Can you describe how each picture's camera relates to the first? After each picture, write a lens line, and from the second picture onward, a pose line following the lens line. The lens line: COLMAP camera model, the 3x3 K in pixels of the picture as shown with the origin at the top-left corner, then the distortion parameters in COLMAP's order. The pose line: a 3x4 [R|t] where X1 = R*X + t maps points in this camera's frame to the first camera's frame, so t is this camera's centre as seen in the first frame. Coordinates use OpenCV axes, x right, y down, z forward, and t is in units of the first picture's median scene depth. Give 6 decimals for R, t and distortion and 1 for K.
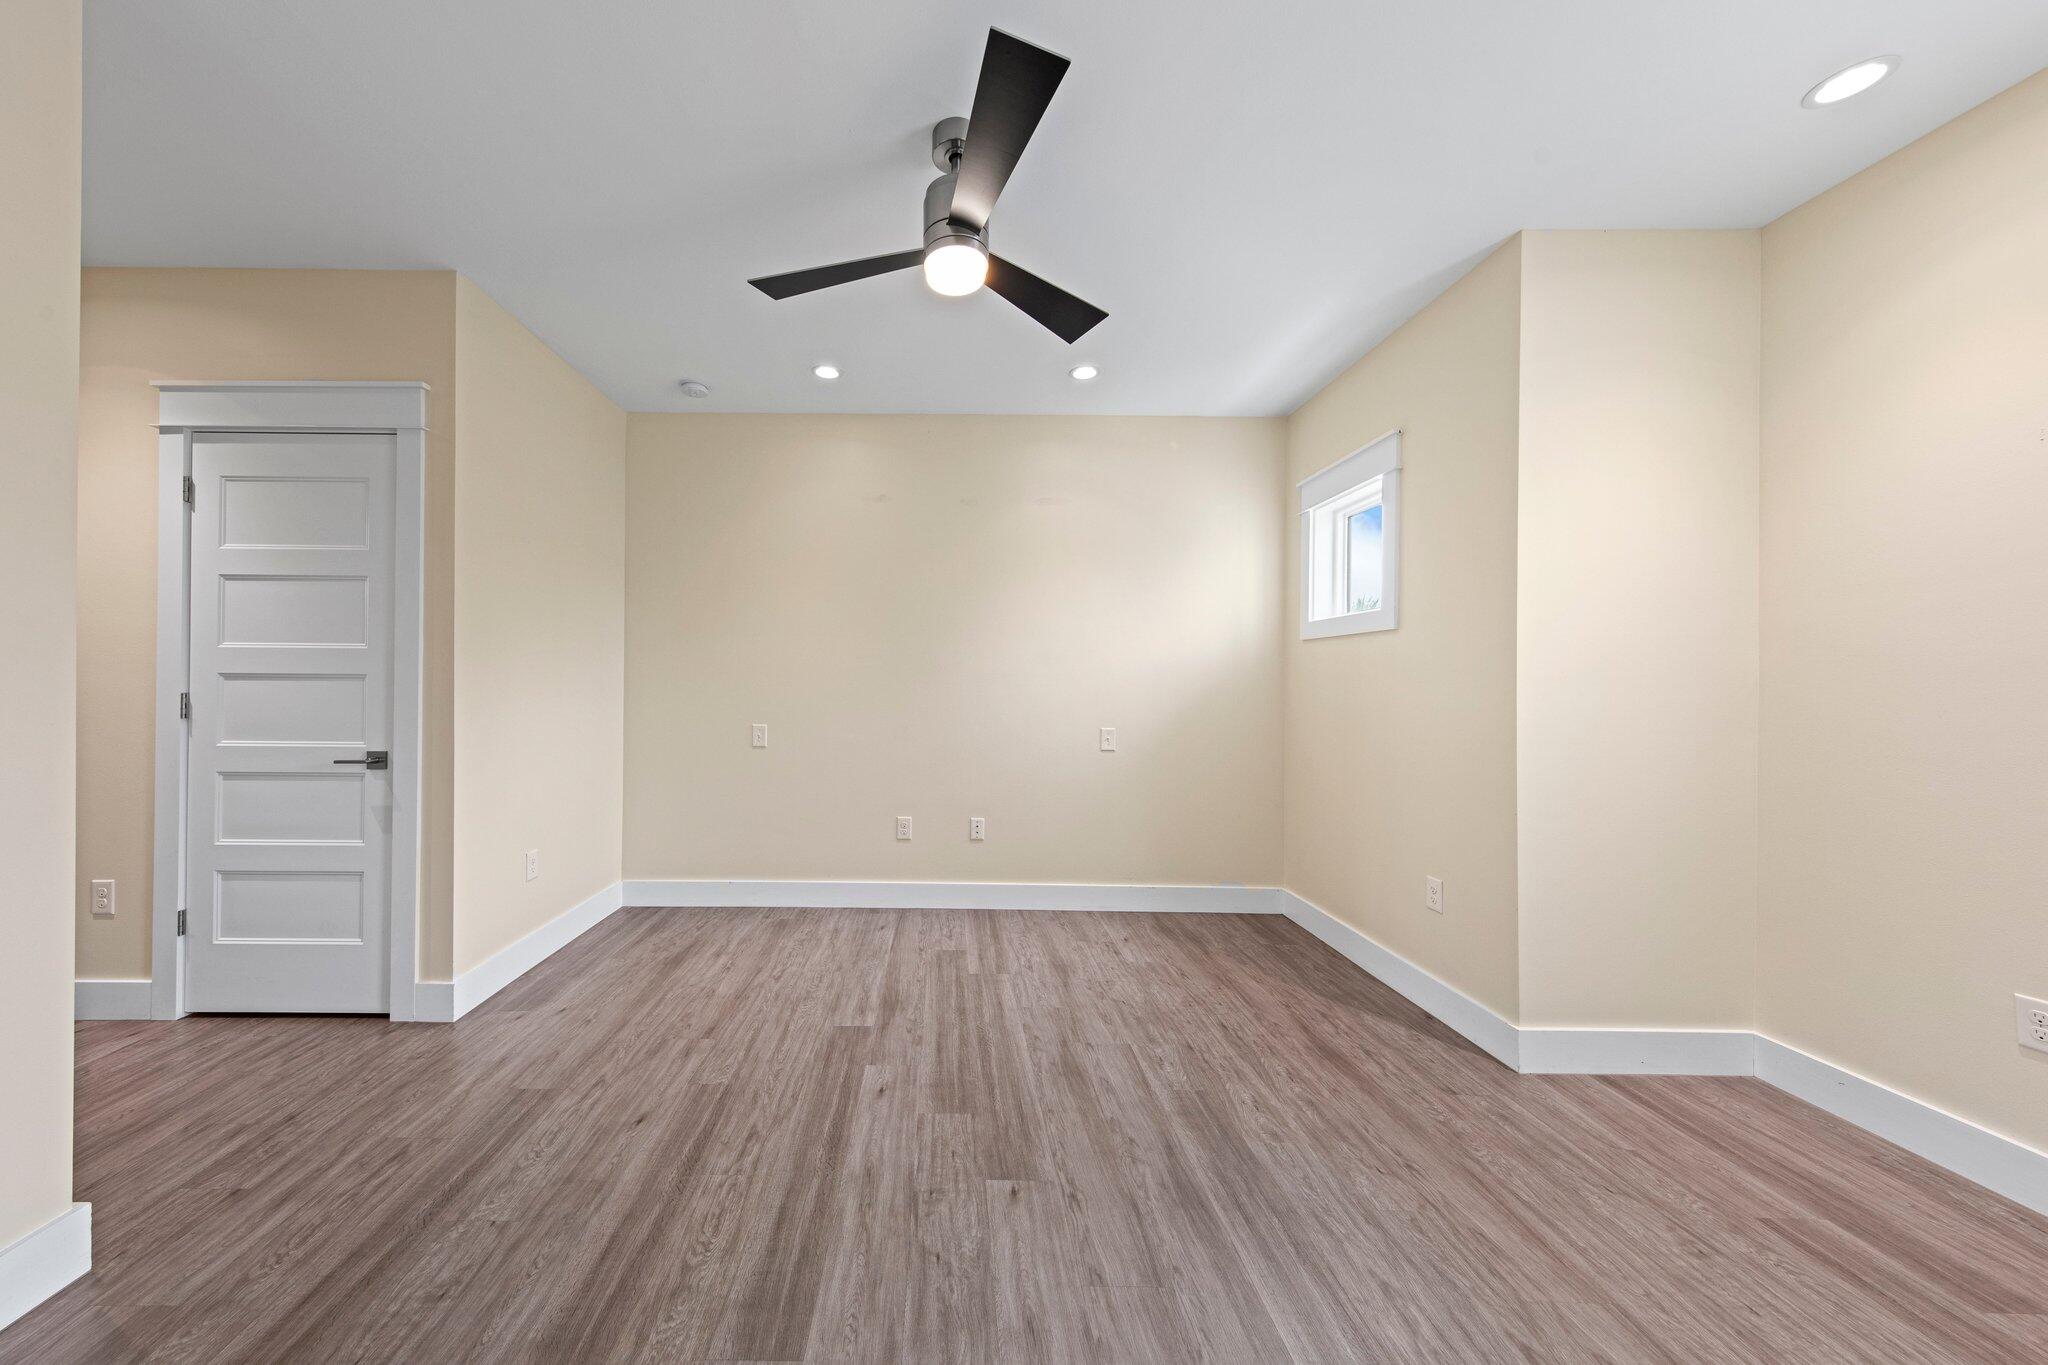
lens RADIAL K [[683.6, 0, 932.1], [0, 683.6, 684.2], [0, 0, 1]] dist [0.007189, -0.000229]
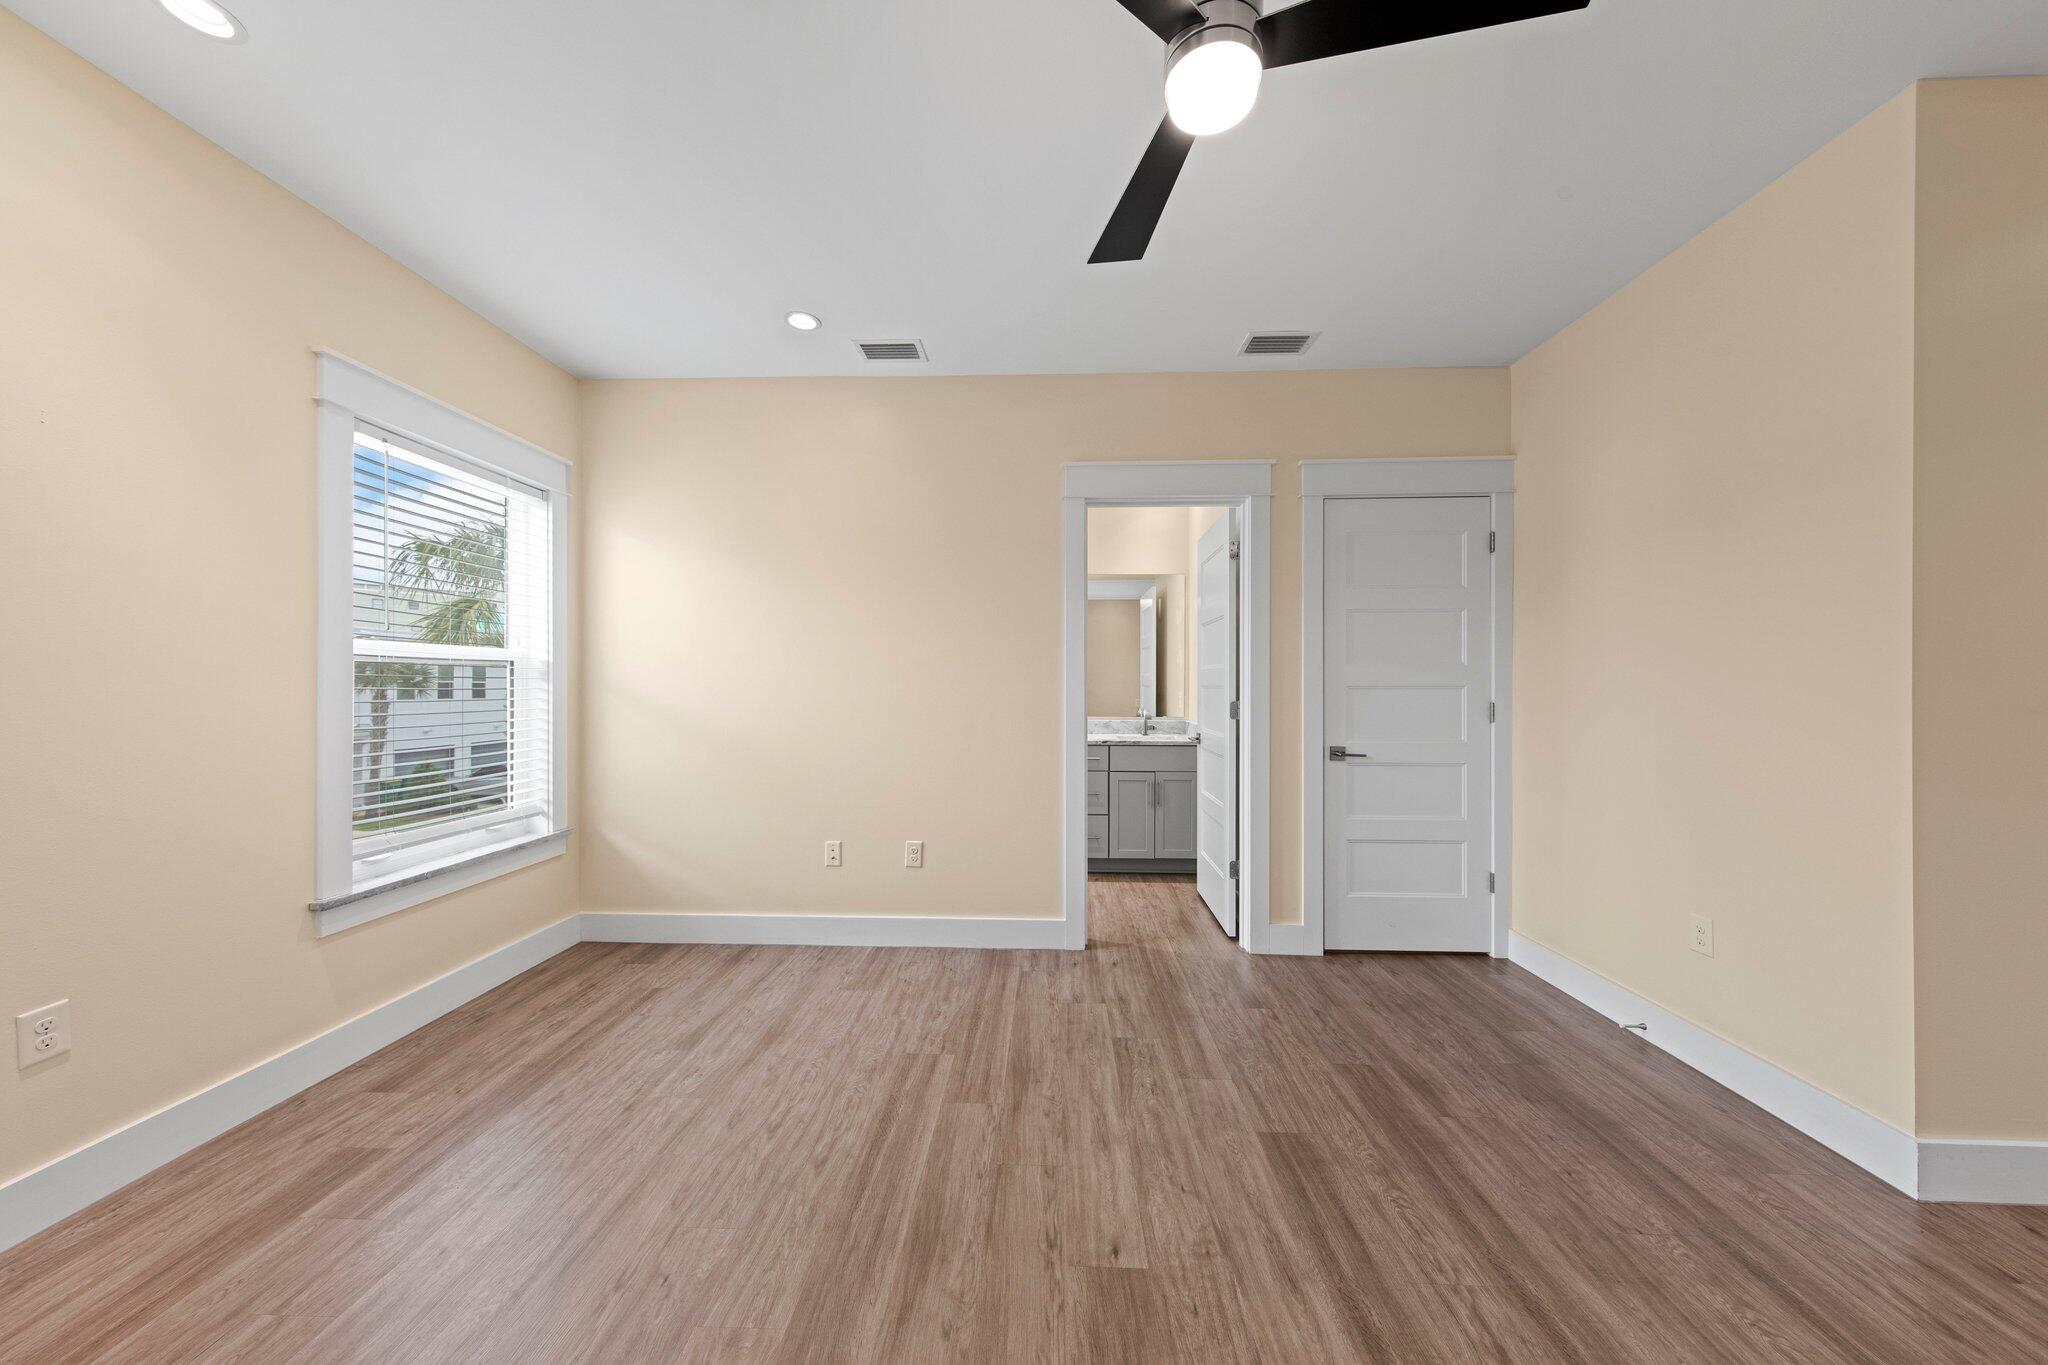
lens RADIAL K [[672.8, 0, 1030.9], [0, 672.8, 684.2], [0, 0, 1]] dist [0.002997, 0.000148]
pose [[-0.999832, -0.009285, 0.015801, 0.203289], [-0.009365, 0.999944, -0.005027, 0.002011], [-0.015754, -0.005174, -0.999863, 1.719379]]
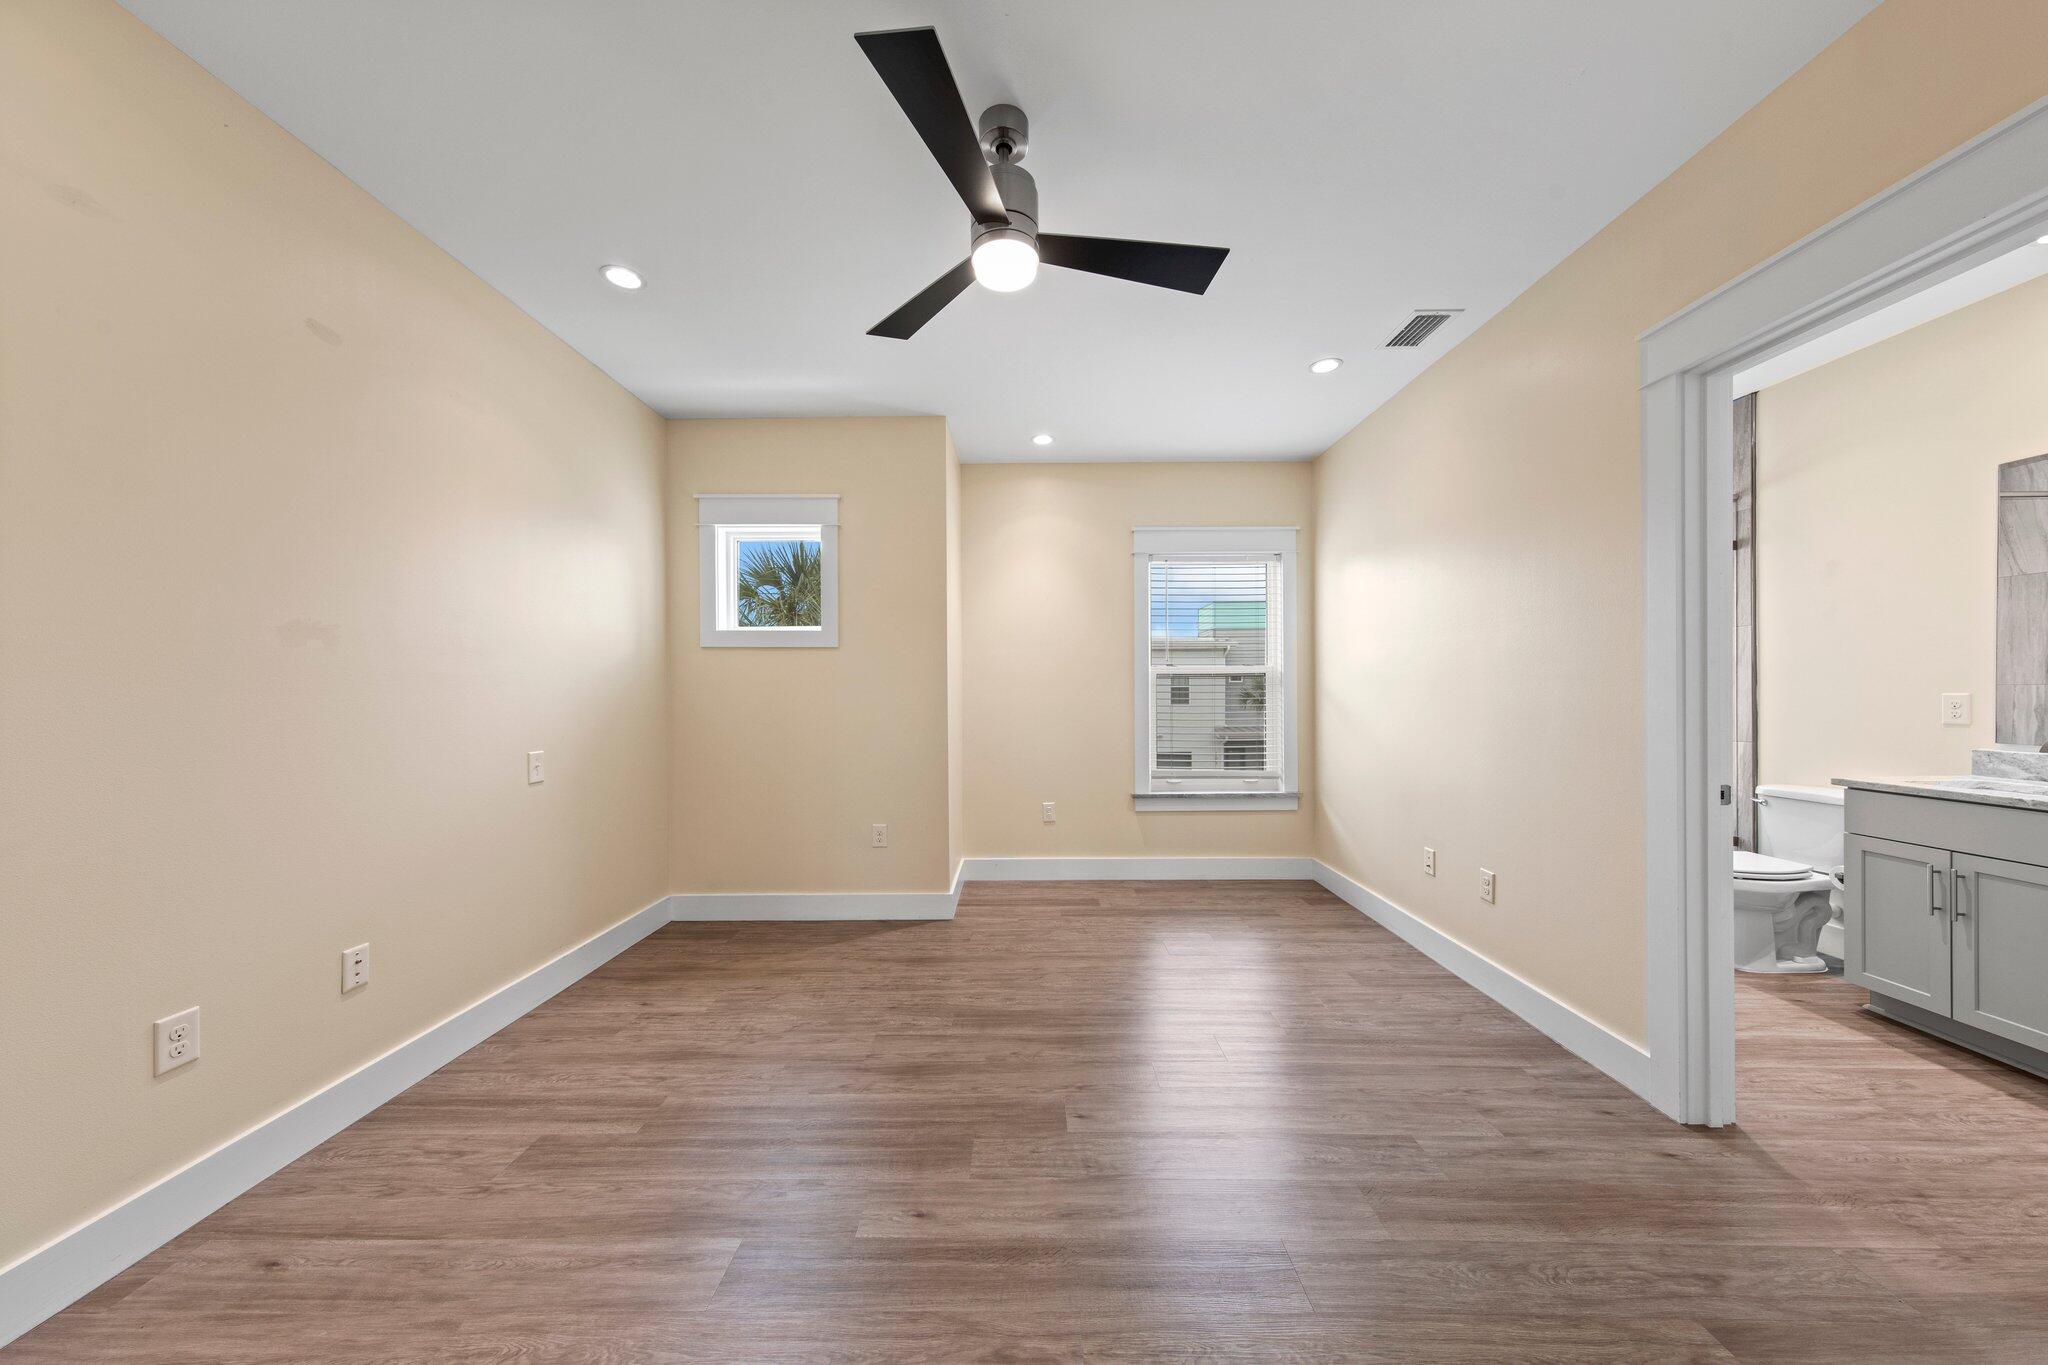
lens RADIAL K [[672.8, 0, 1027.0], [0, 672.8, 689.7], [0, 0, 1]] dist [0.002997, 0.000148]
pose [[-0.015747, -0.006905, 0.999852, -0.951638], [0.003185, 0.999971, 0.006956, -0.010014], [-0.999871, 0.003294, -0.015725, 1.009227]]
